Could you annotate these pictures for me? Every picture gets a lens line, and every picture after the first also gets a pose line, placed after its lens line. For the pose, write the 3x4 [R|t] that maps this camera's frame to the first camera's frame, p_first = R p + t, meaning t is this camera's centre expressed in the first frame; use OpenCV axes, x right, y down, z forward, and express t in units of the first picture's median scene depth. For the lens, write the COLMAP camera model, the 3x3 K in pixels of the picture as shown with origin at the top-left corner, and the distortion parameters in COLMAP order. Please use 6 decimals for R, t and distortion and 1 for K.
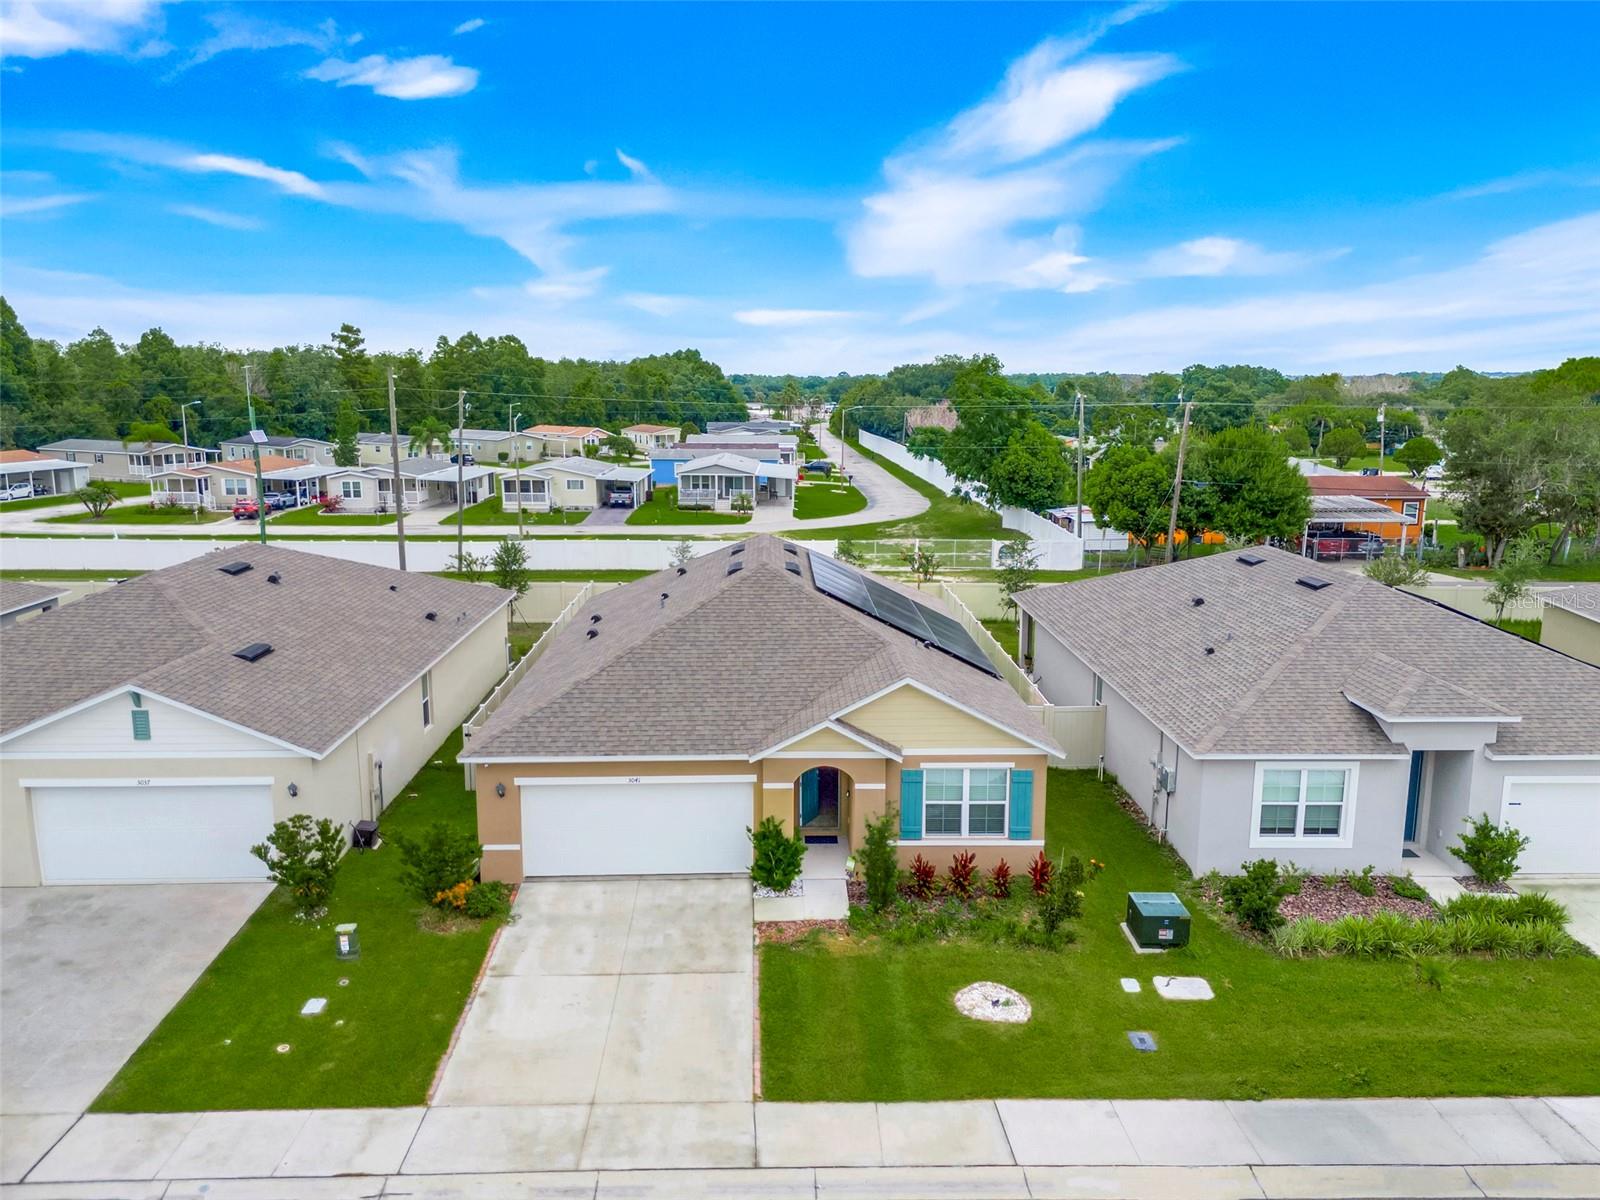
lens RADIAL K [[1188.4, 0, 800.0], [0, 1188.4, 600.0], [0, 0, 1]] dist [0.086910, -0.080411]
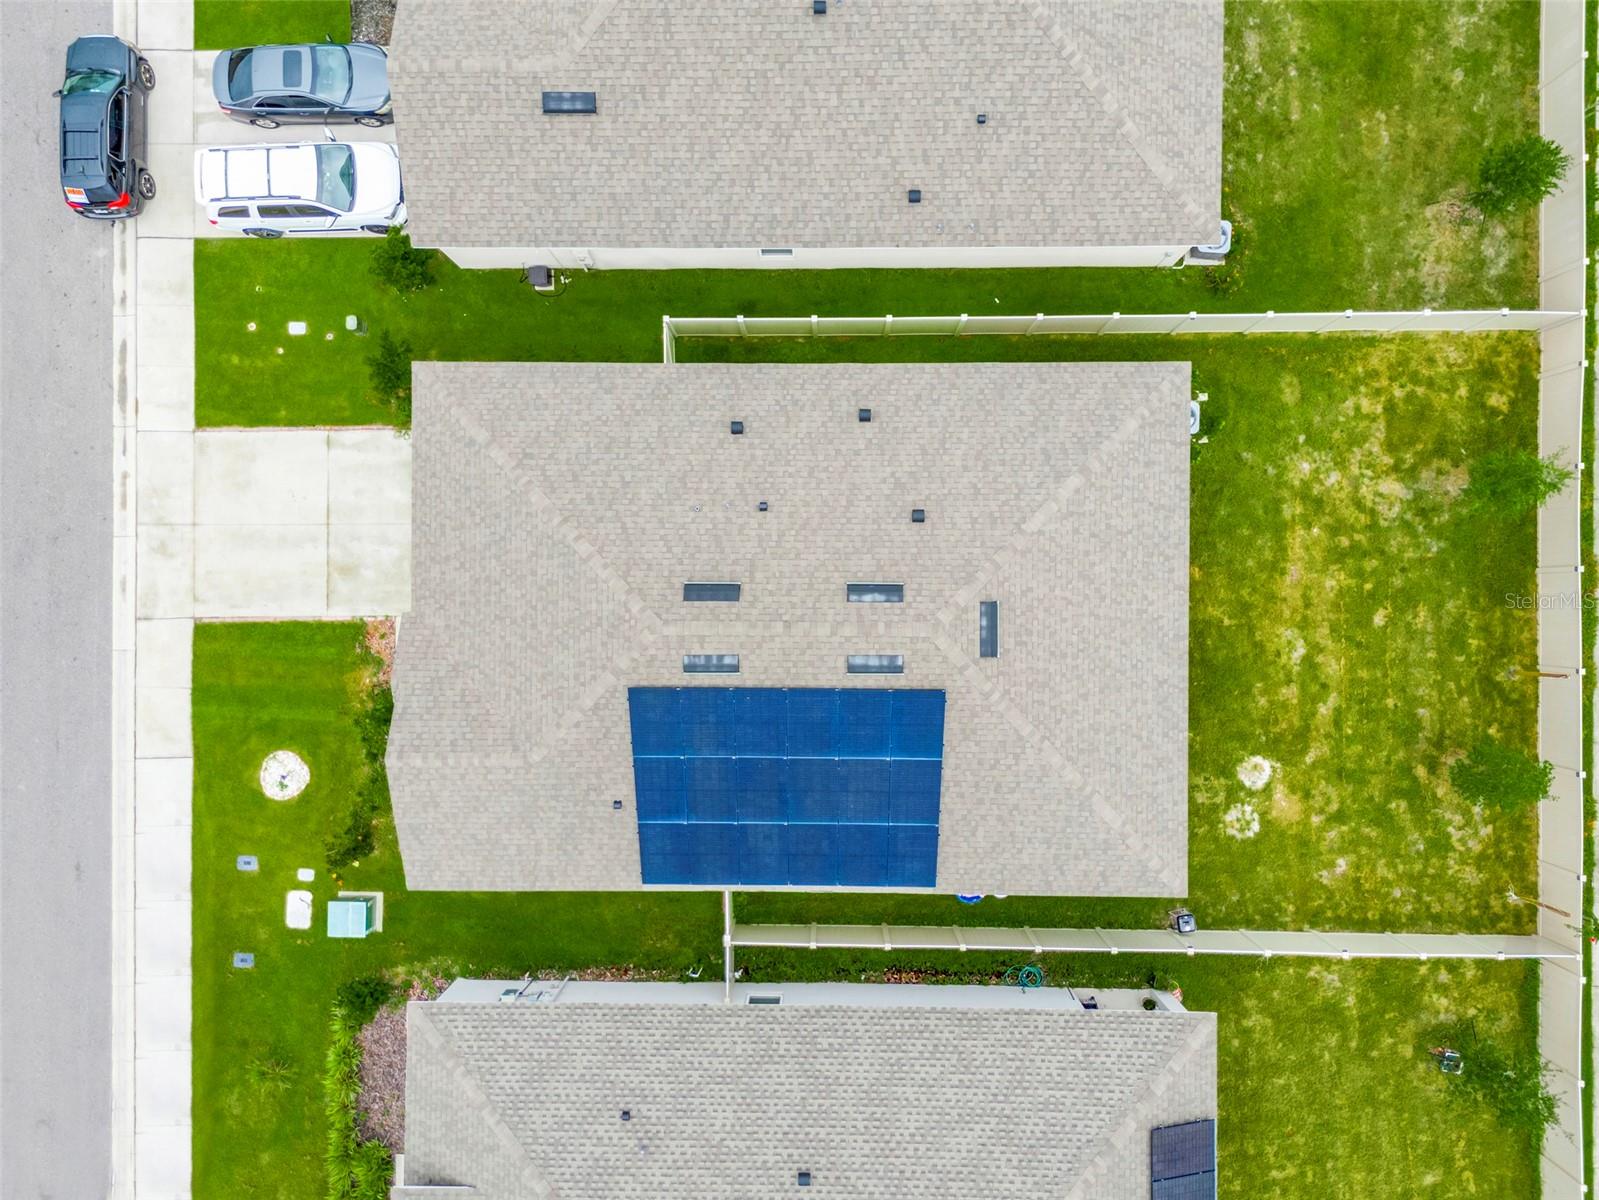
lens RADIAL K [[1187.6, 0, 799.5], [0, 1187.6, 600.0], [0, 0, 1]] dist [0.086910, -0.080411]
pose [[-0.029402, 0.999470, -0.013981, -0.043815], [-0.159263, 0.009124, 0.987194, -0.964663], [0.986798, 0.031252, 0.158910, 1.066320]]
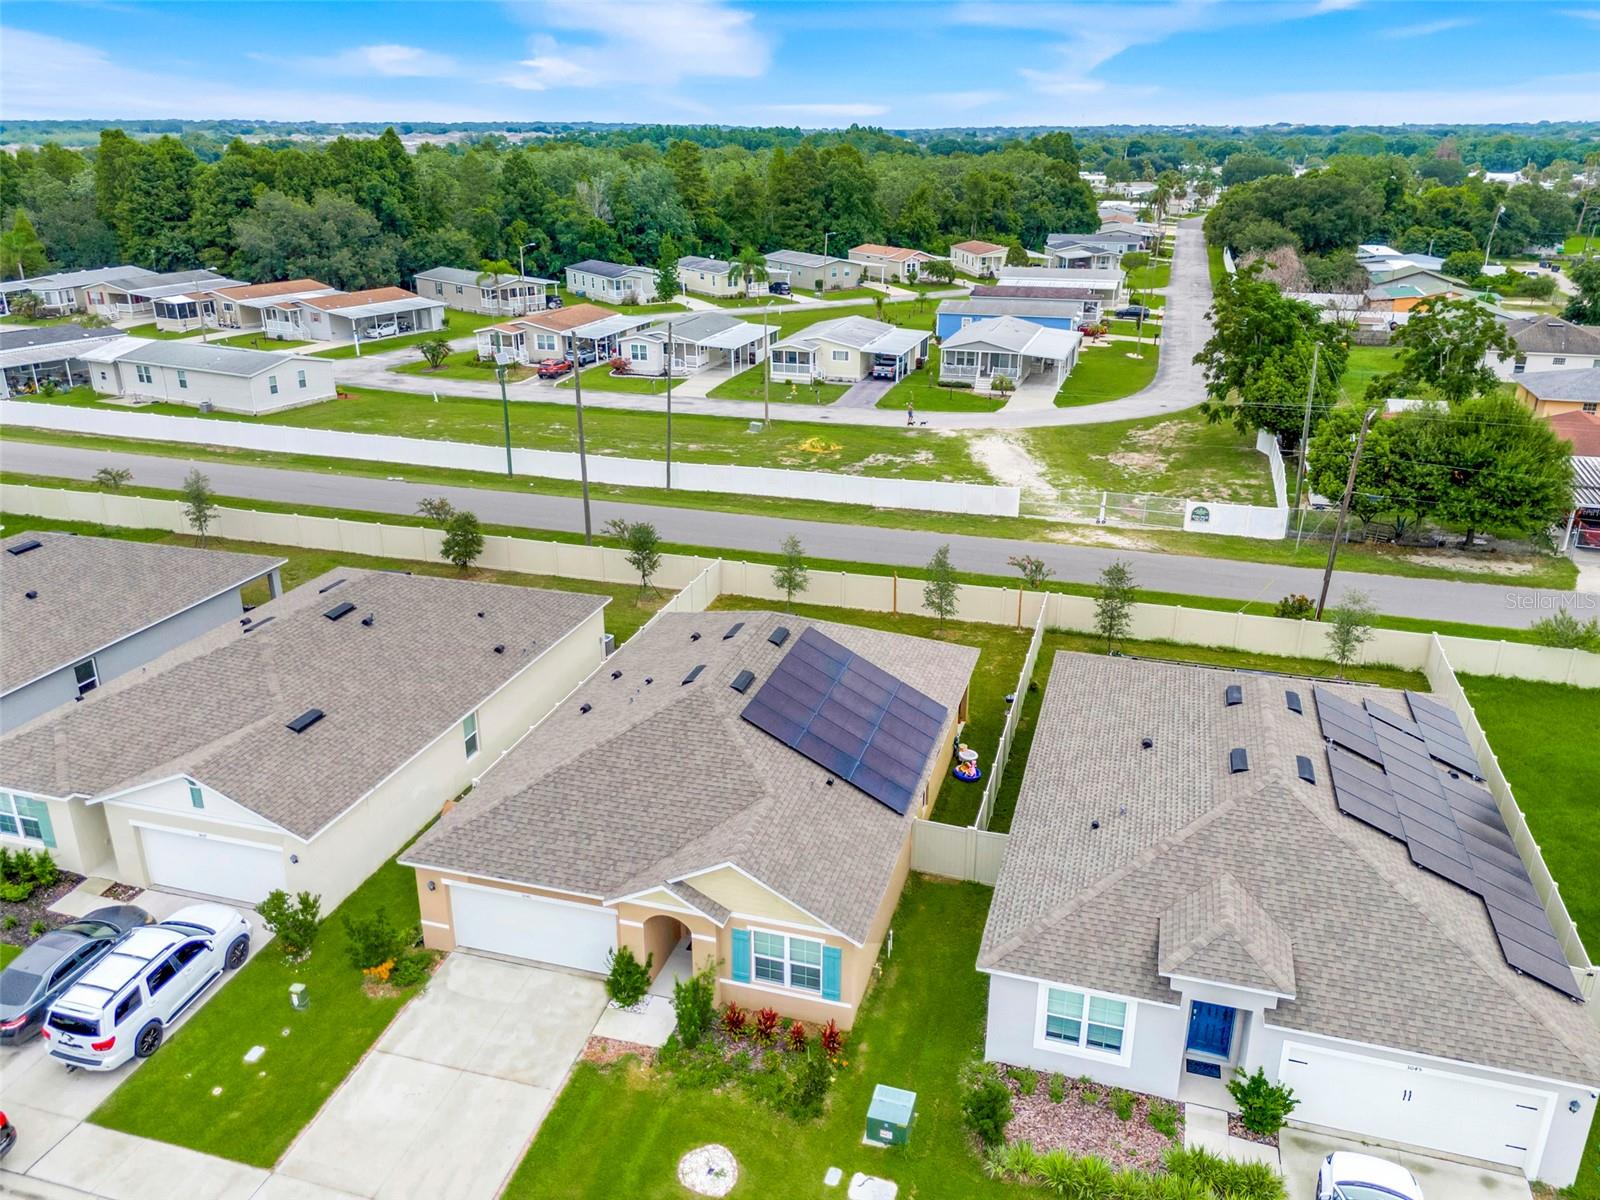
lens RADIAL K [[1207.4, 0, 800.0], [0, 1207.4, 600.0], [0, 0, 1]] dist [0.089697, -0.095608]
pose [[0.951099, 0.110937, -0.288277, 0.418915], [-0.056819, 0.980189, 0.189742, -0.368672], [0.303615, -0.164084, 0.938560, -0.041705]]
